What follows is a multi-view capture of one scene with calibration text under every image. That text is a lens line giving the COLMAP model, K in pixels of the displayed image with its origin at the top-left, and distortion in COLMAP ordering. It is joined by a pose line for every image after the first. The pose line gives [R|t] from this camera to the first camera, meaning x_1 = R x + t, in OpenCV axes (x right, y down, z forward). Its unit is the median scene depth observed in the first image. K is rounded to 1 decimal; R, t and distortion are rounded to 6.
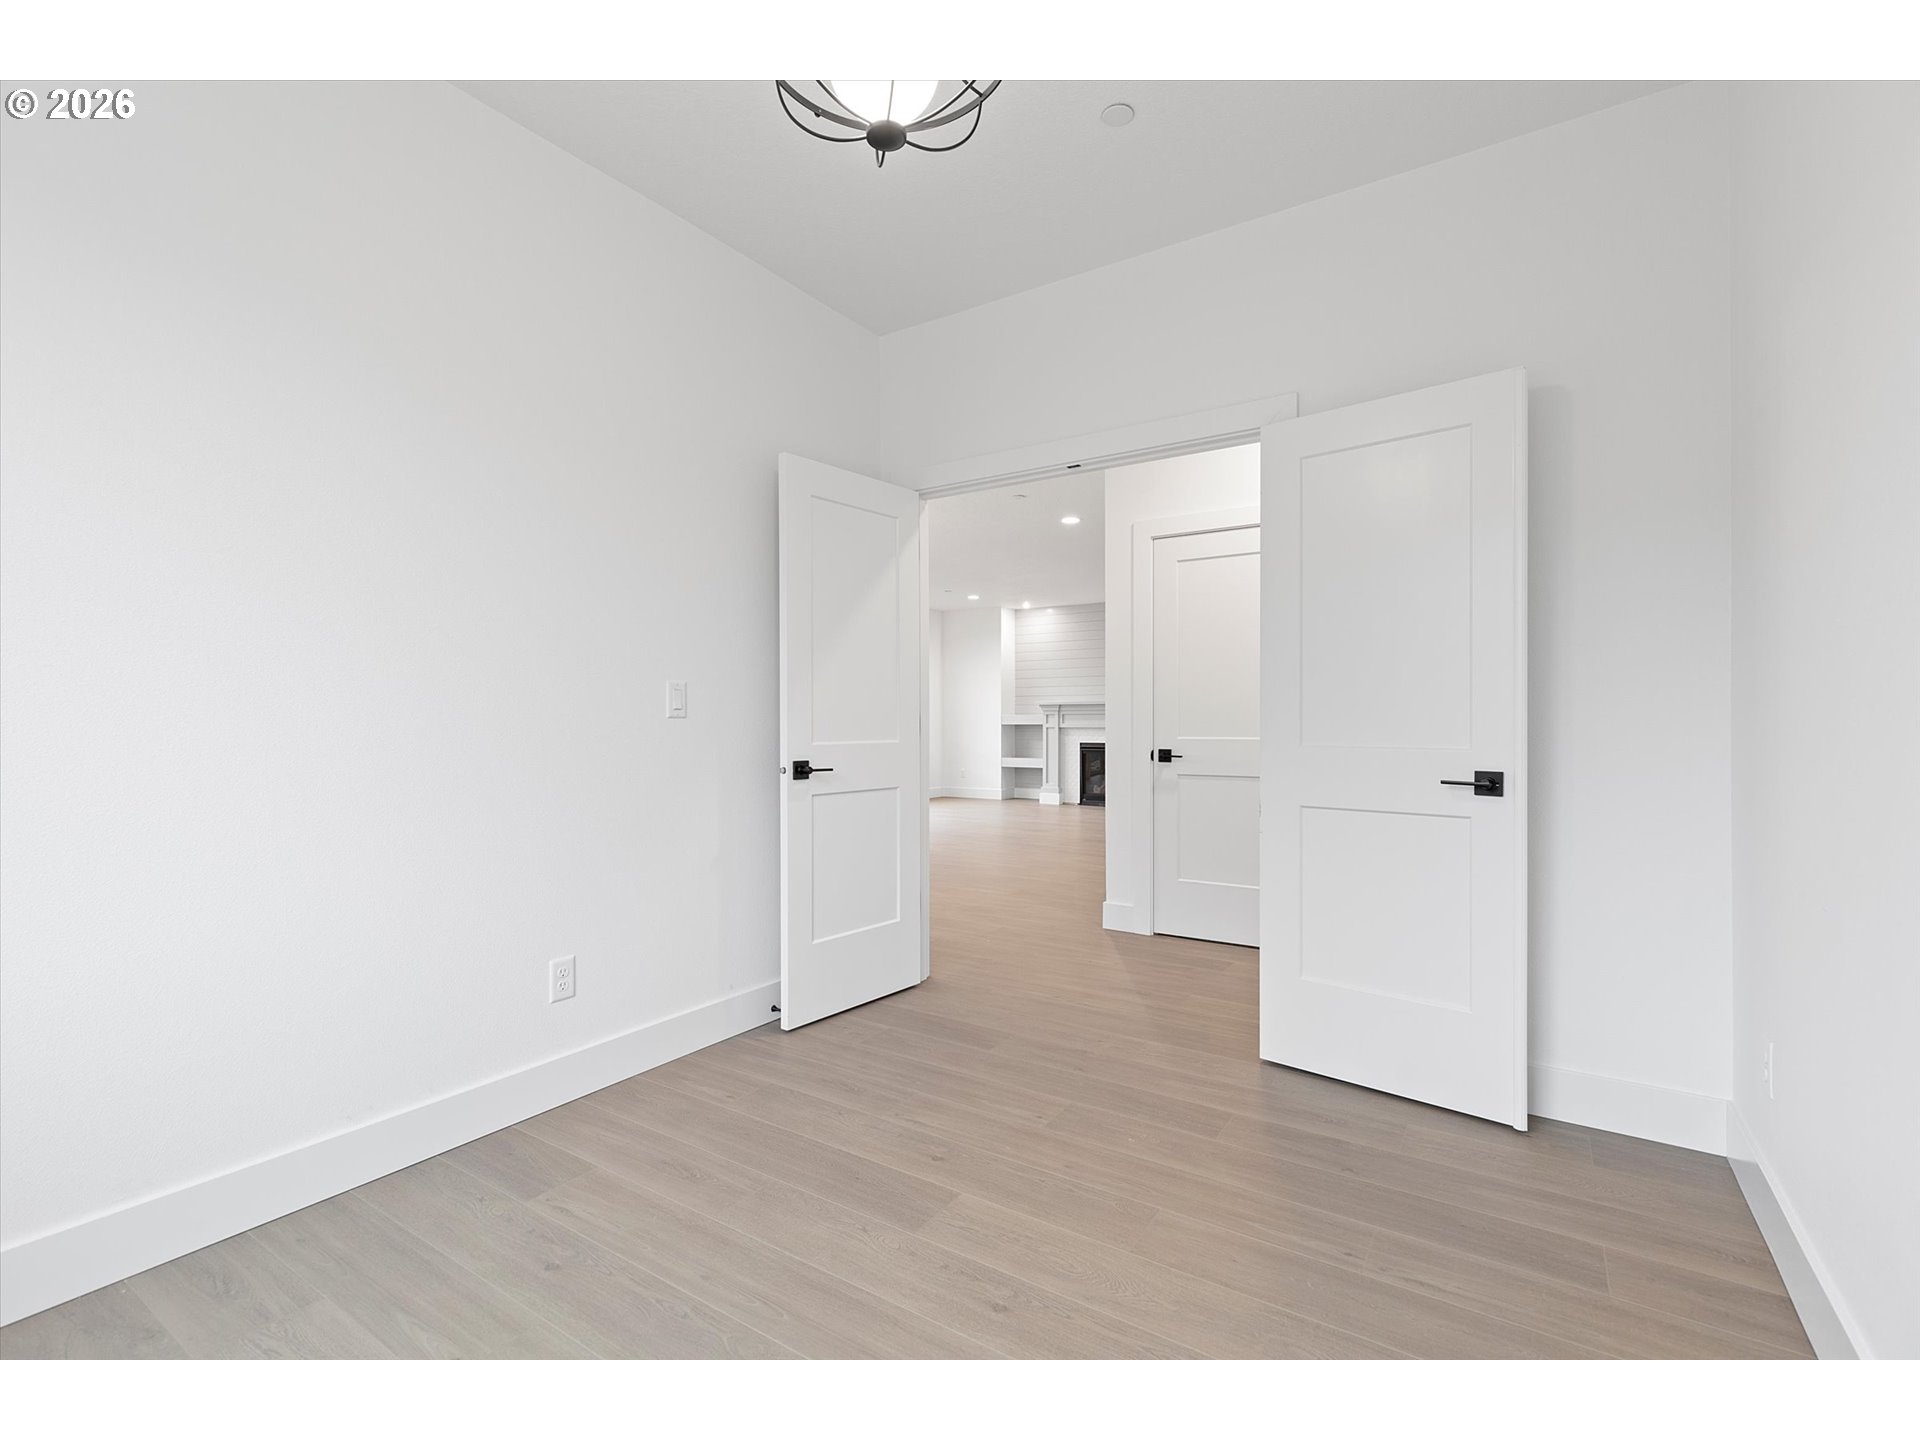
lens RADIAL K [[861.2, 0, 966.5], [0, 861.2, 718.3], [0, 0, 1]] dist [0.001327, -0.001516]
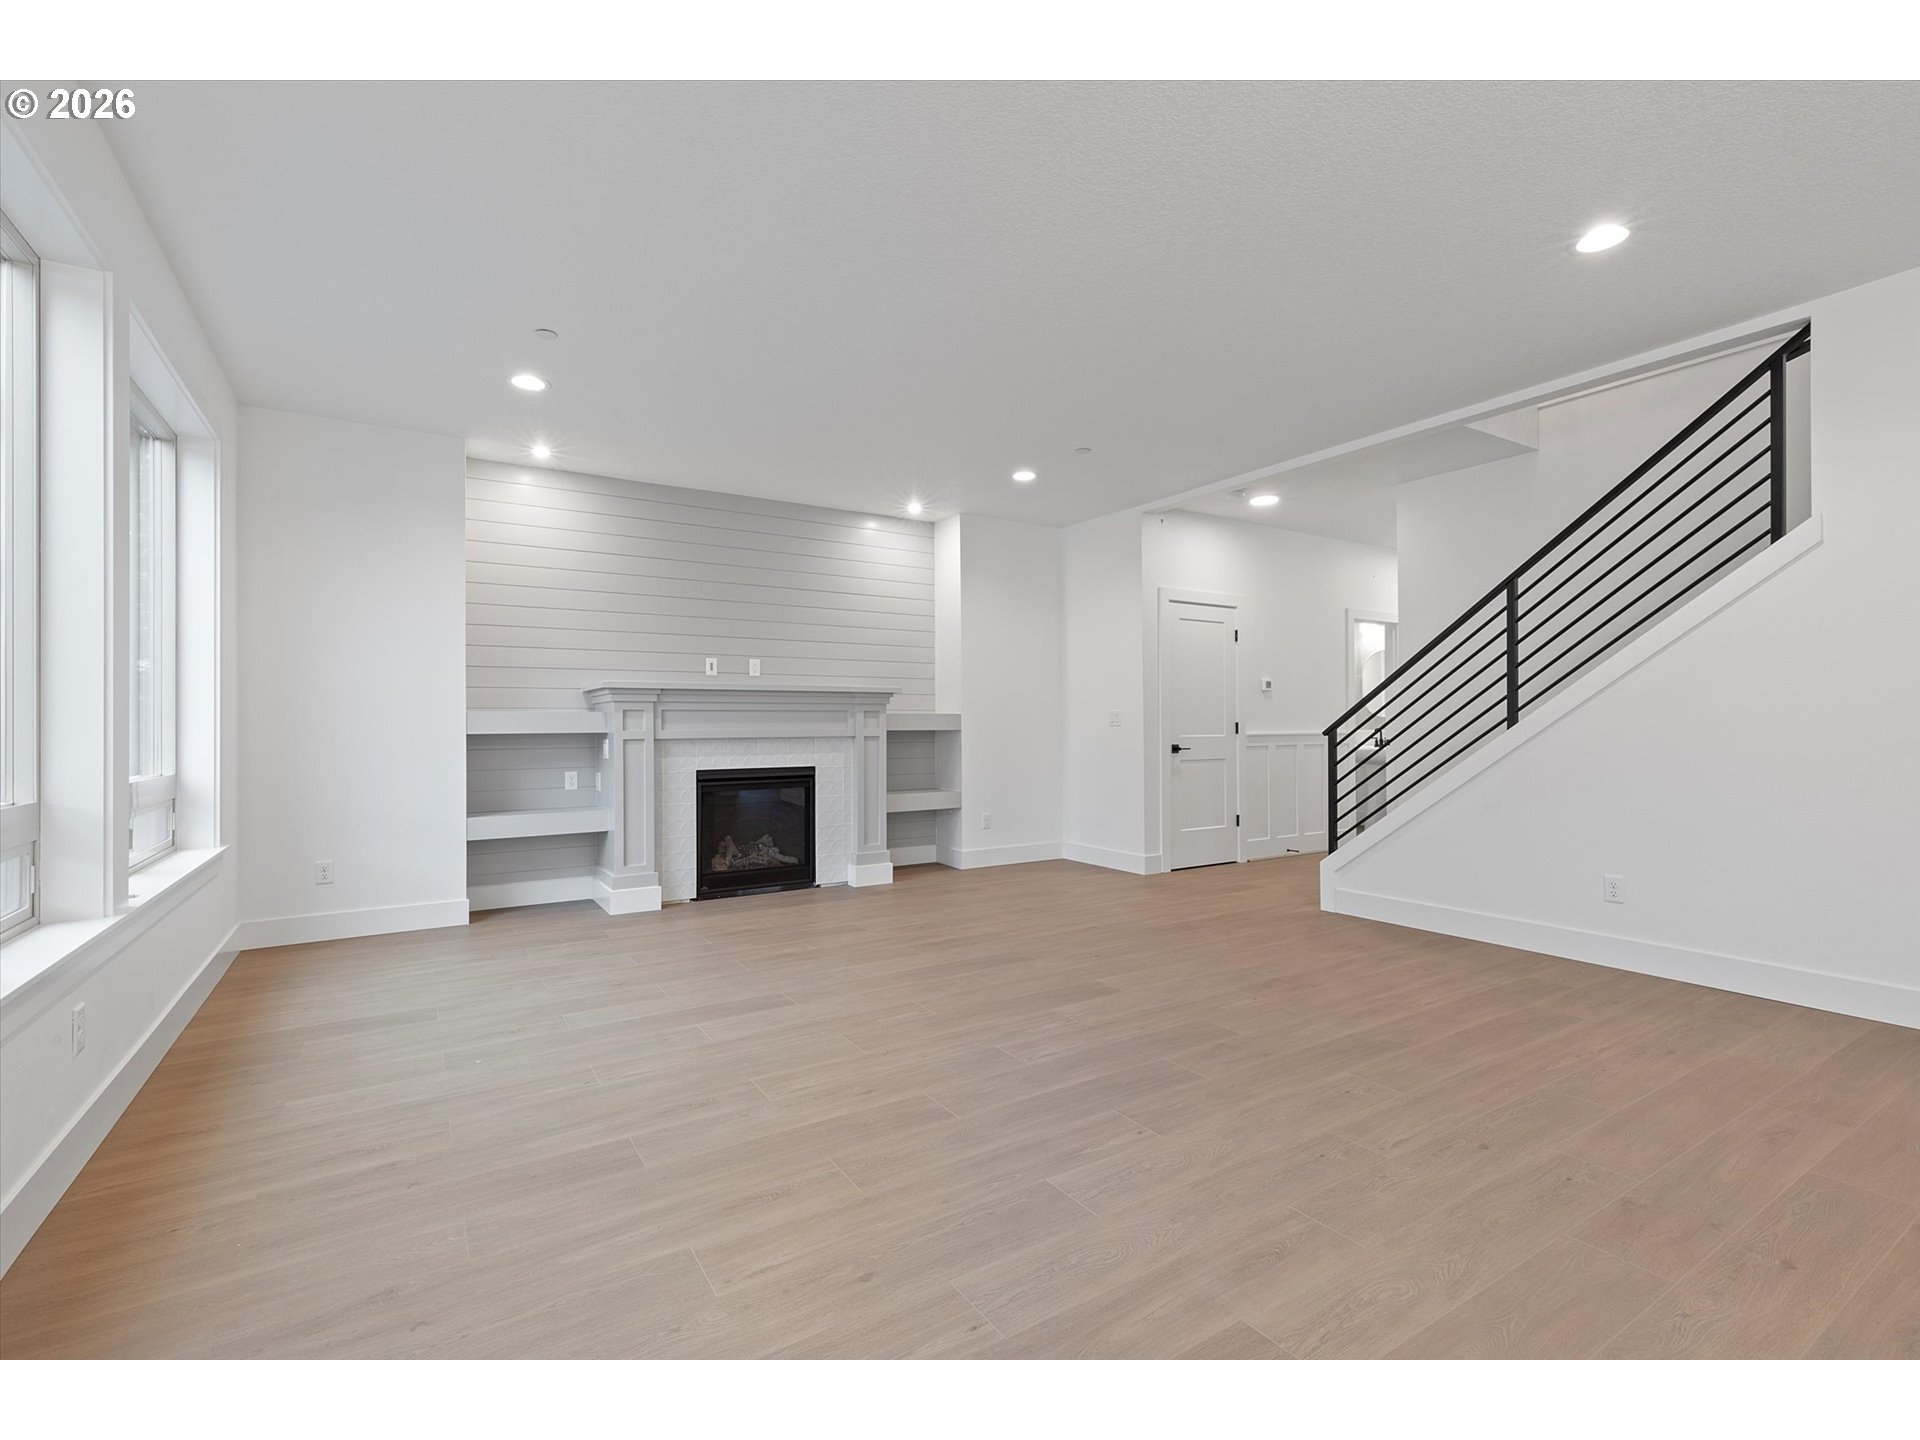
lens RADIAL K [[861.2, 0, 935.8], [0, 861.2, 715.4], [0, 0, 1]] dist [0.001327, -0.001516]
pose [[0.439862, 0.012013, 0.897985, -0.225094], [0.002455, 0.999891, -0.014578, 0.004728], [-0.898062, 0.008617, 0.439784, 0.633916]]
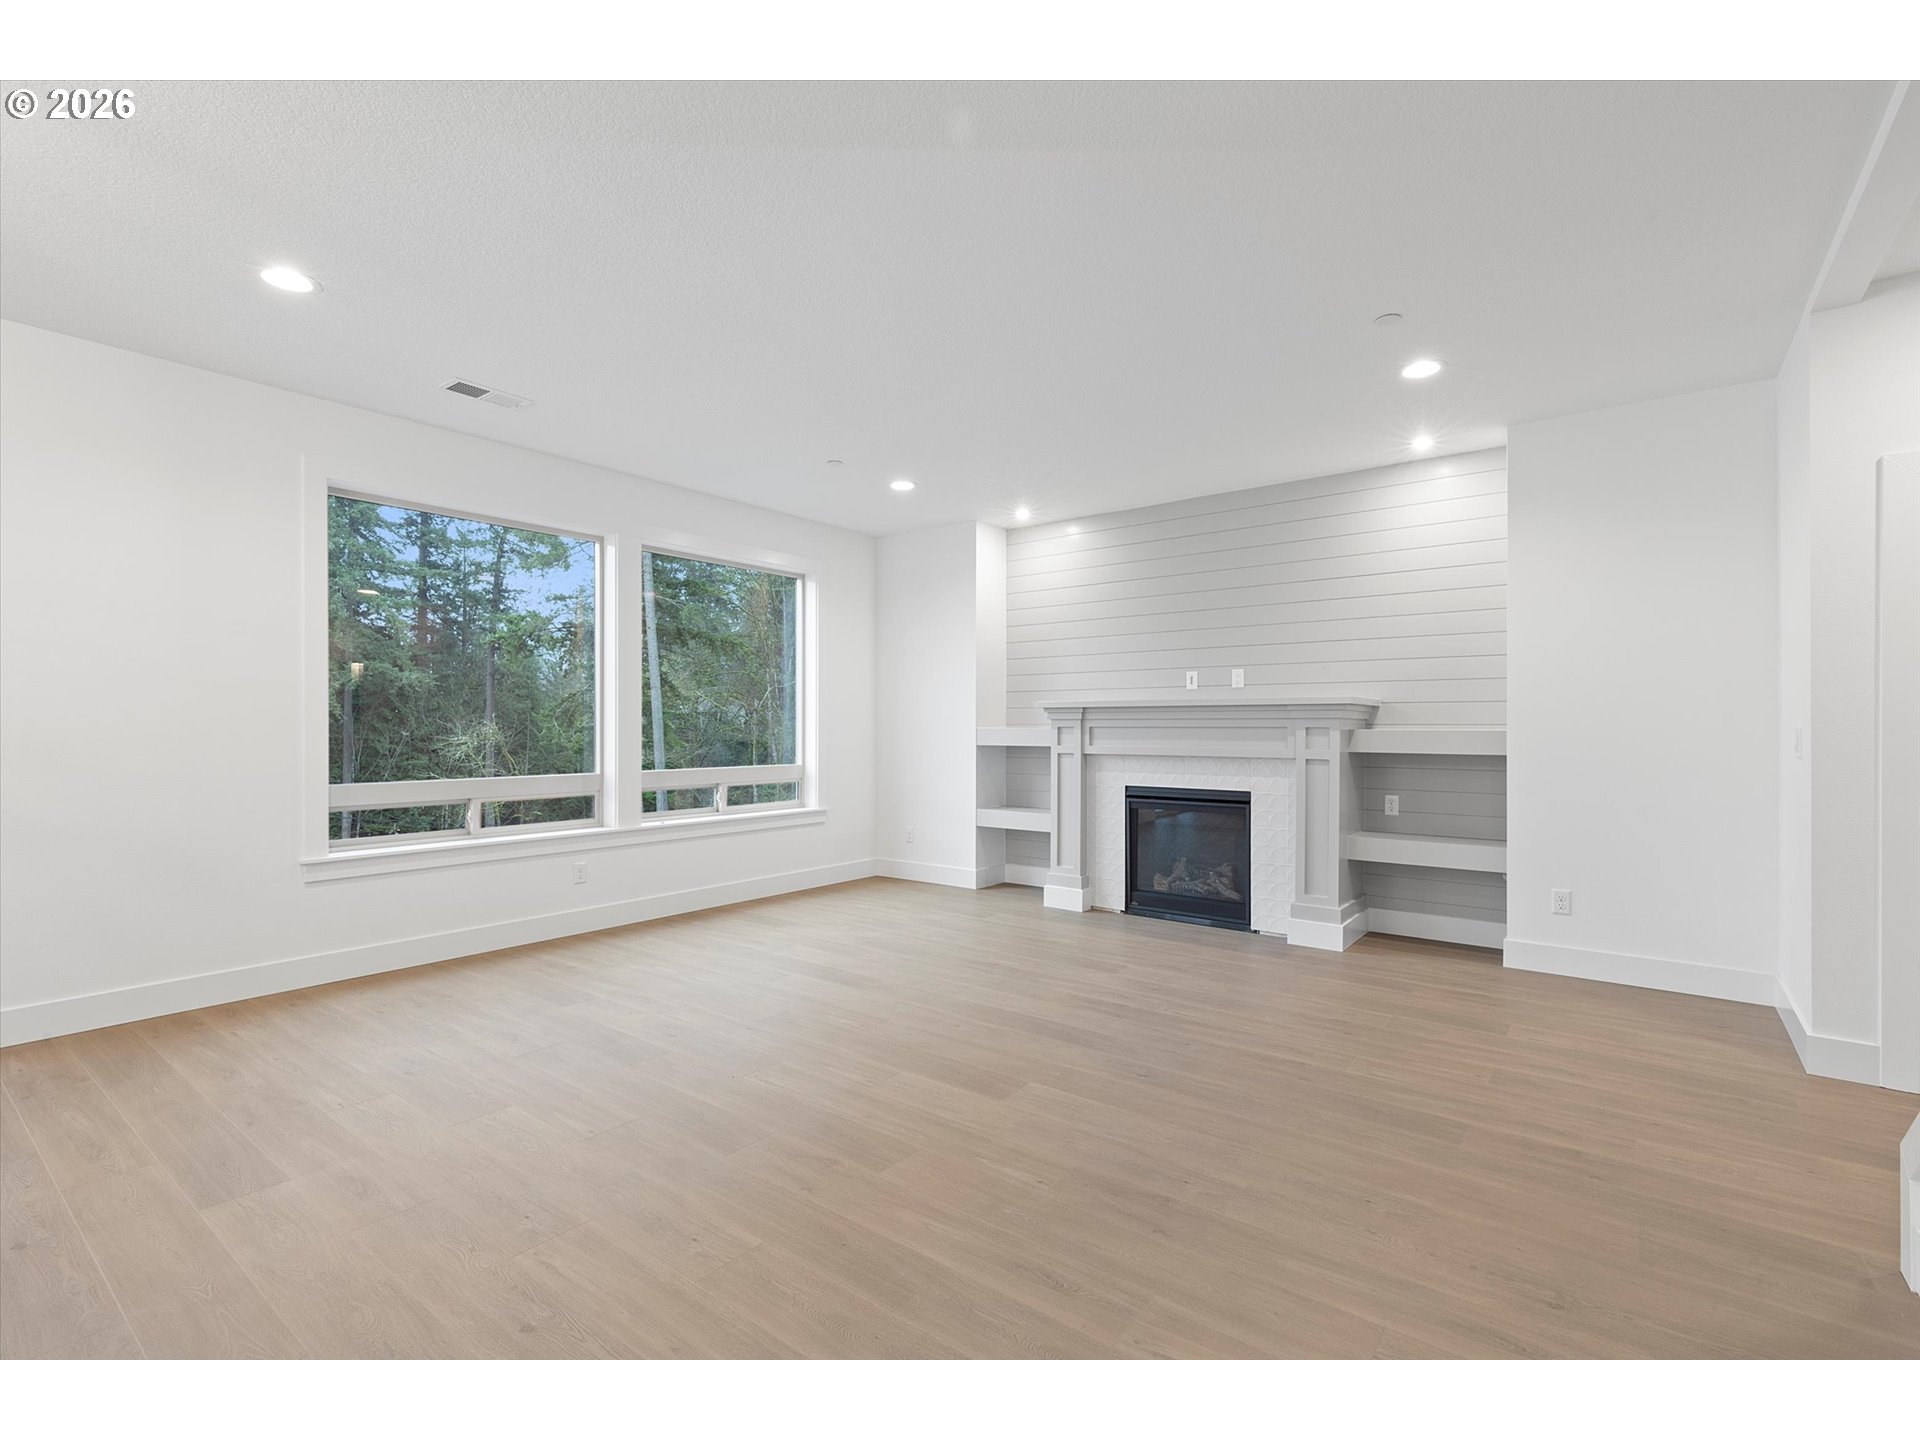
lens RADIAL K [[861.2, 0, 941.2], [0, 861.2, 731.2], [0, 0, 1]] dist [0.001327, -0.001516]
pose [[0.995621, 0.007200, -0.093204, 0.068959], [-0.006597, 0.999955, 0.006776, -0.005062], [0.093248, -0.006131, 0.995624, 0.478565]]
